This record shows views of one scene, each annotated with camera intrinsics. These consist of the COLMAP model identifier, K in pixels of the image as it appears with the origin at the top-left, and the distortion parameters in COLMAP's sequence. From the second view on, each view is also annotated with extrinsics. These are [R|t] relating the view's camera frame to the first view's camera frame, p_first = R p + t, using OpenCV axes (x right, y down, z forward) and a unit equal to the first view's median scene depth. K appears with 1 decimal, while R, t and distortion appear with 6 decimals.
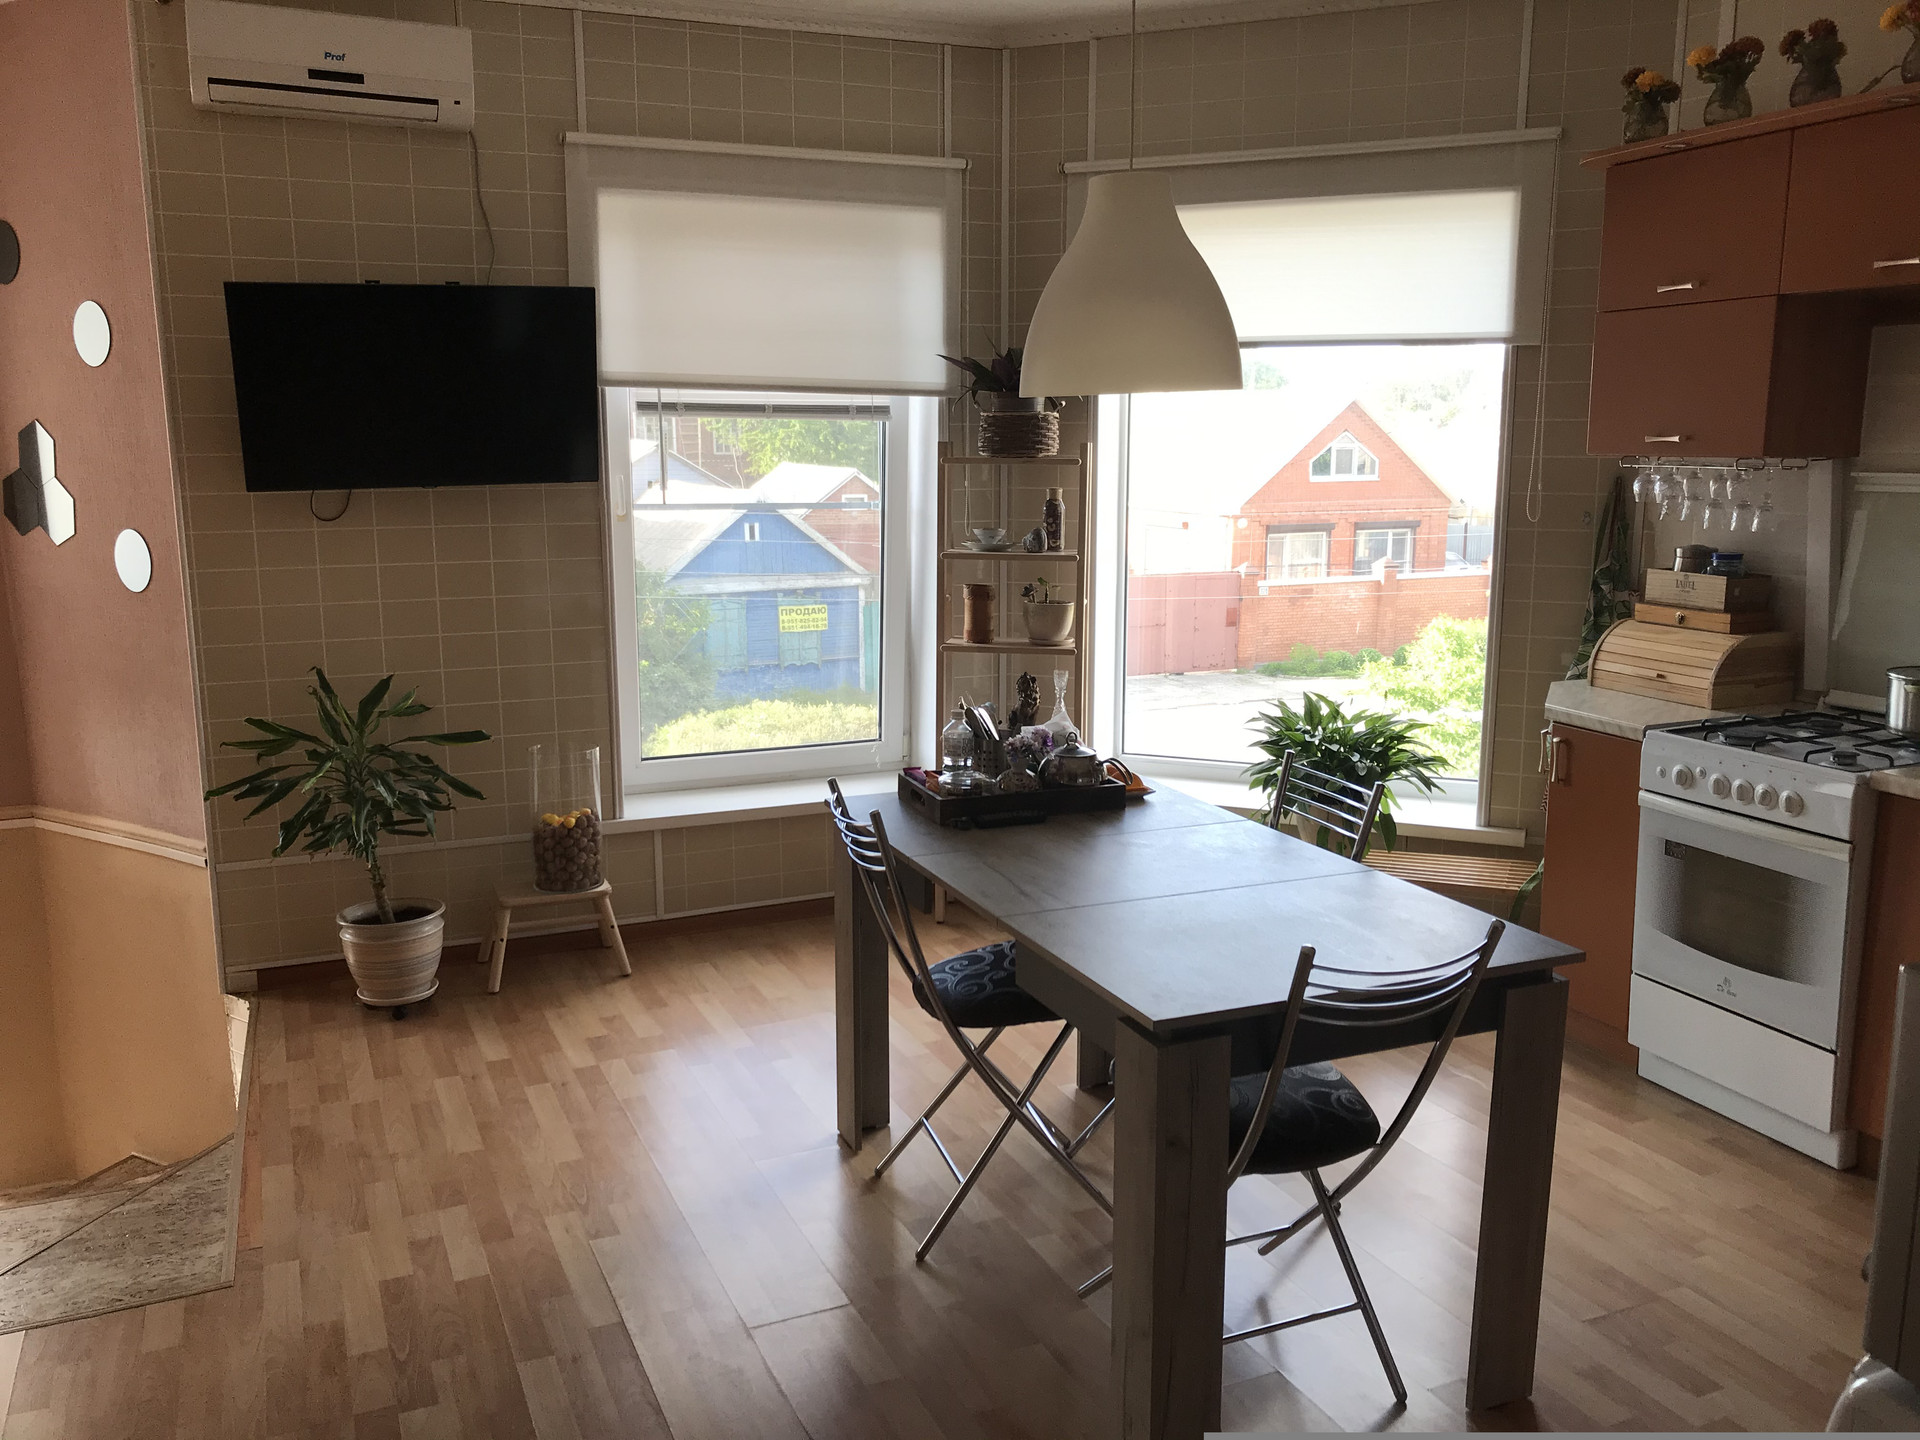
lens RADIAL K [[1568.0, 0, 960.0], [0, 1568.0, 720.0], [0, 0, 1]] dist [0.046430, -0.067697]
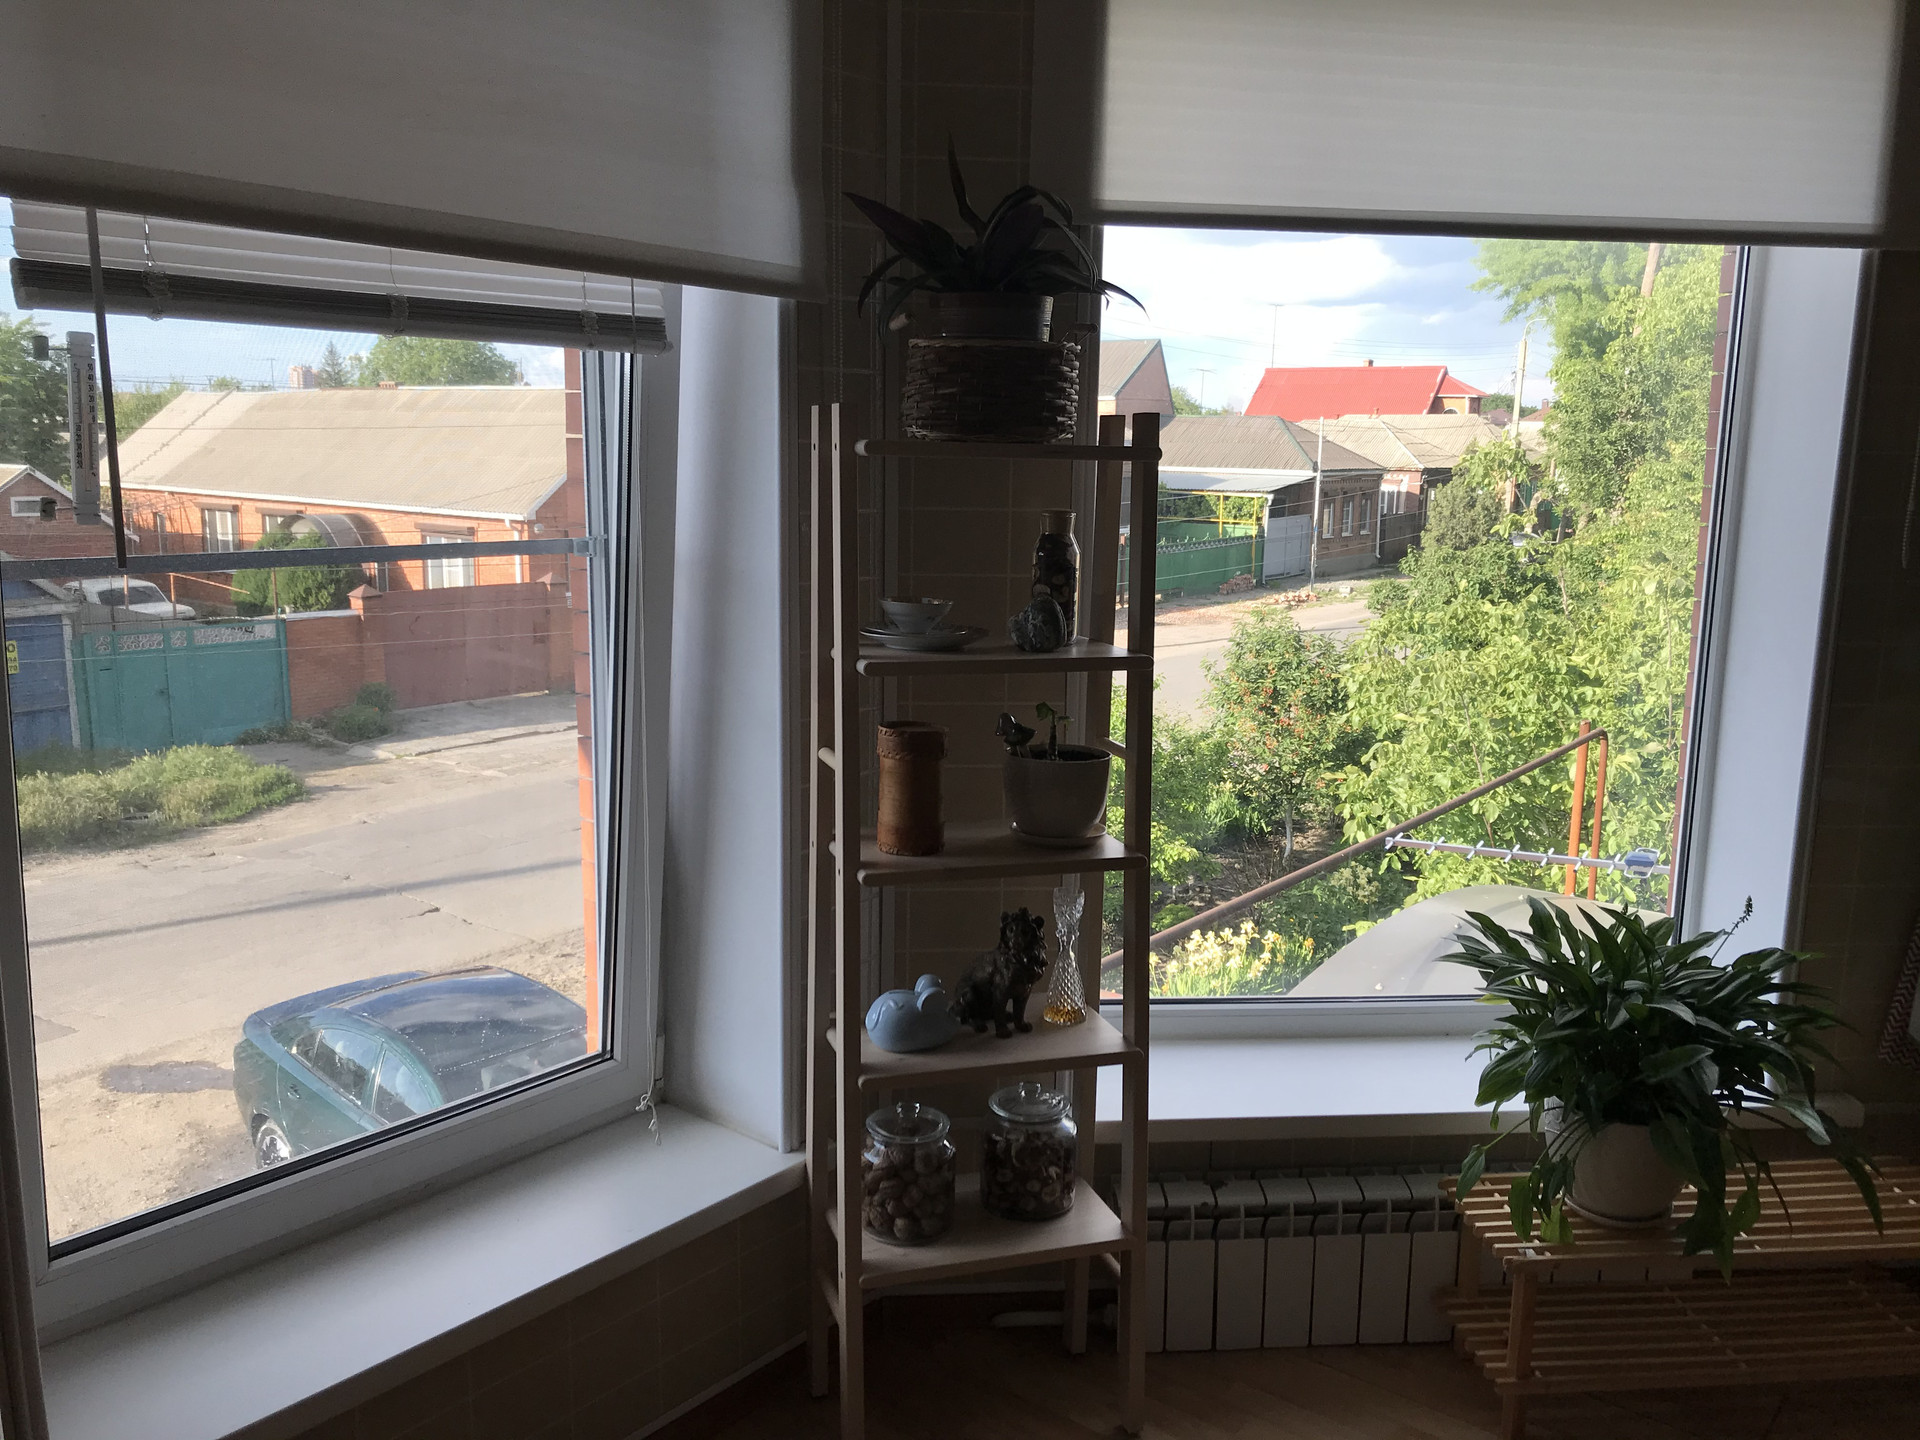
lens RADIAL K [[1568.0, 0, 960.0], [0, 1568.0, 720.0], [0, 0, 1]] dist [0.046430, -0.067697]
pose [[0.886500, -0.066849, 0.457875, -0.182953], [0.066916, 0.997629, 0.016093, -0.093670], [-0.457865, 0.016373, 0.888871, 0.590384]]
